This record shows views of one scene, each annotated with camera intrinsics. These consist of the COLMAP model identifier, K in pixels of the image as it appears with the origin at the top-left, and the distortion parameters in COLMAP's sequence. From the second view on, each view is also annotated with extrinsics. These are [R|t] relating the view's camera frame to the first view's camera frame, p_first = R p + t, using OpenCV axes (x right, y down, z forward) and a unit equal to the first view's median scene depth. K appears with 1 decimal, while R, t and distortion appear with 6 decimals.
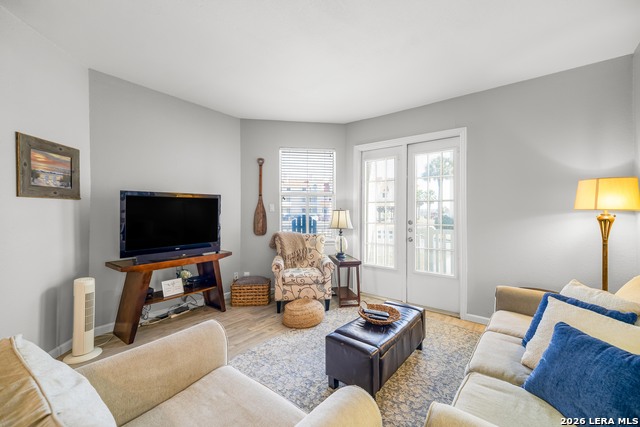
lens RADIAL K [[265.5, 0, 320.0], [0, 265.5, 213.5], [0, 0, 1]] dist [0.001528, 0.000268]
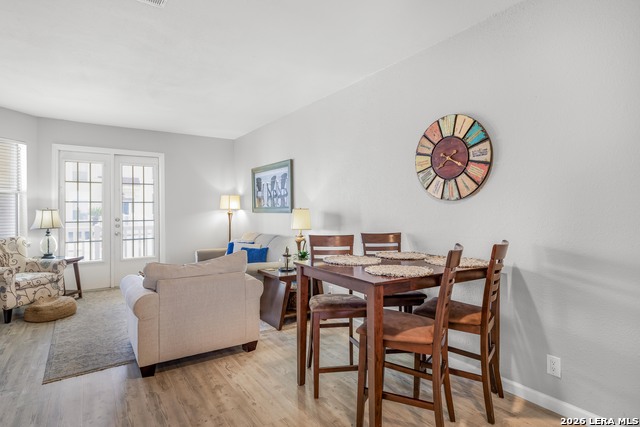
lens RADIAL K [[339.6, 0, 320.0], [0, 339.6, 213.5], [0, 0, 1]] dist [-0.000238, 0.000137]
pose [[0.303347, -0.017883, 0.952712, -0.939305], [0.012450, 0.999813, 0.014803, -0.006050], [-0.952799, 0.007371, 0.303512, -0.379614]]
